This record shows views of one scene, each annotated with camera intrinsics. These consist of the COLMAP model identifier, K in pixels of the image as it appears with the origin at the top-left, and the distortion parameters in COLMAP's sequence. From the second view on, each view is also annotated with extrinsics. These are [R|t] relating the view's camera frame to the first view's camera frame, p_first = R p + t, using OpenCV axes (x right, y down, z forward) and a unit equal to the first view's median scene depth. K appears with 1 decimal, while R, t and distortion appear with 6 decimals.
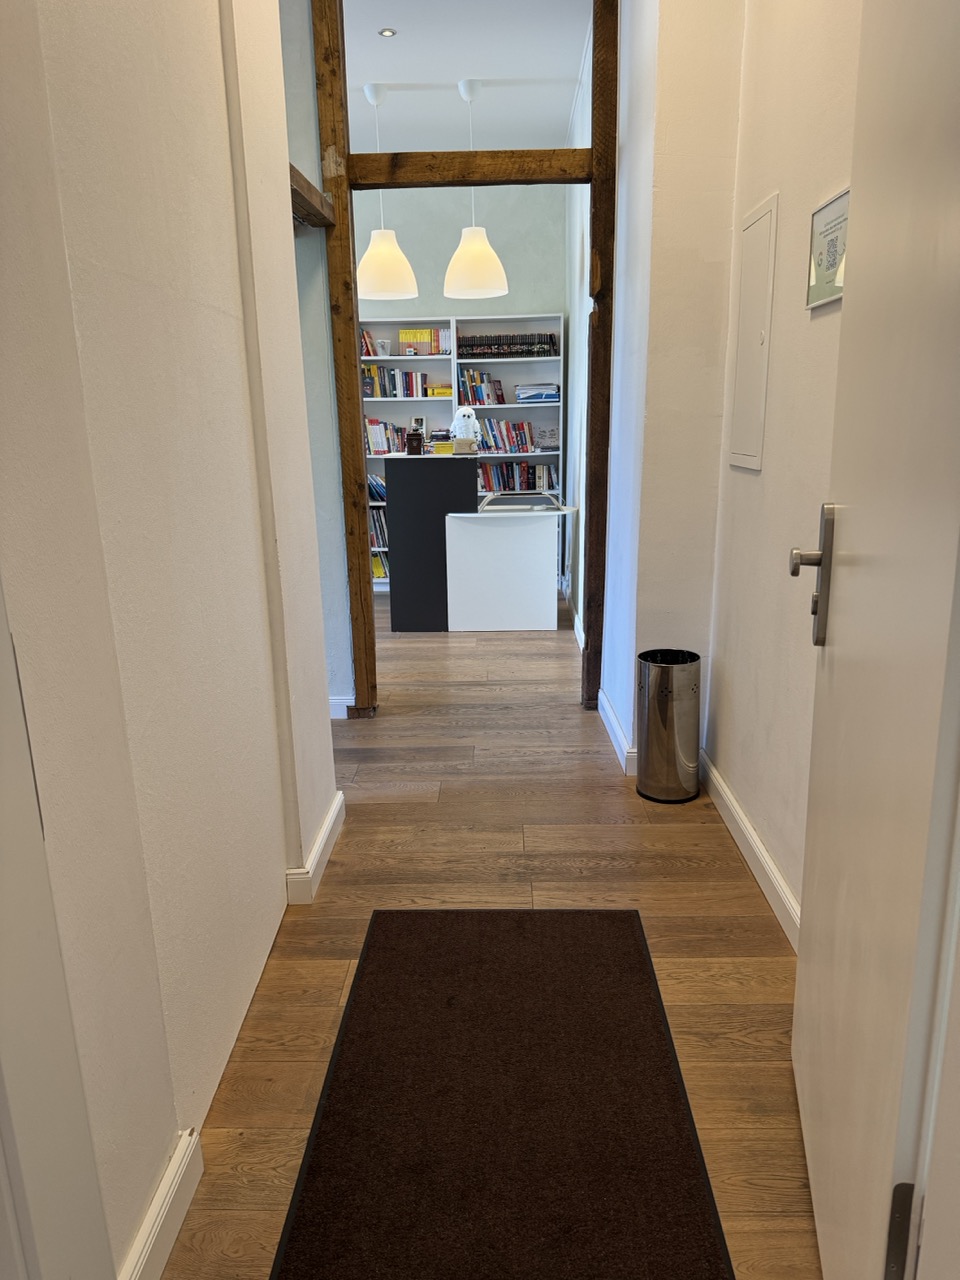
lens RADIAL K [[893.3, 0, 480.4], [0, 893.3, 642.0], [0, 0, 1]] dist [0.003108, -0.000929]
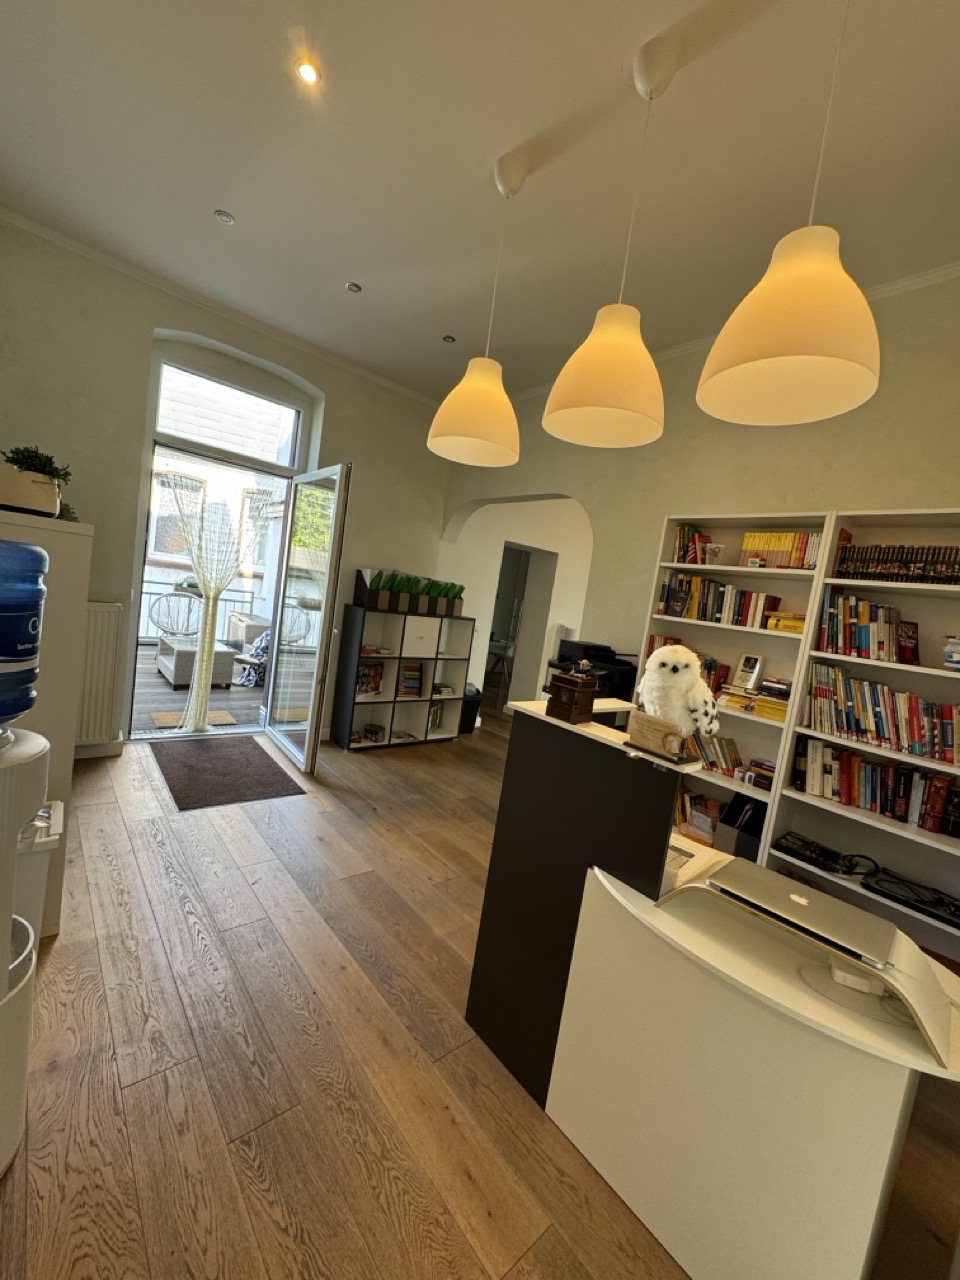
lens RADIAL K [[506.8, 0, 475.6], [0, 506.8, 633.7], [0, 0, 1]] dist [0.002051, 0.000254]
pose [[0.663127, 0.170389, -0.728856, 0.071916], [-0.331629, 0.939839, -0.082011, -0.170340], [0.671033, 0.296093, 0.679738, 0.606111]]
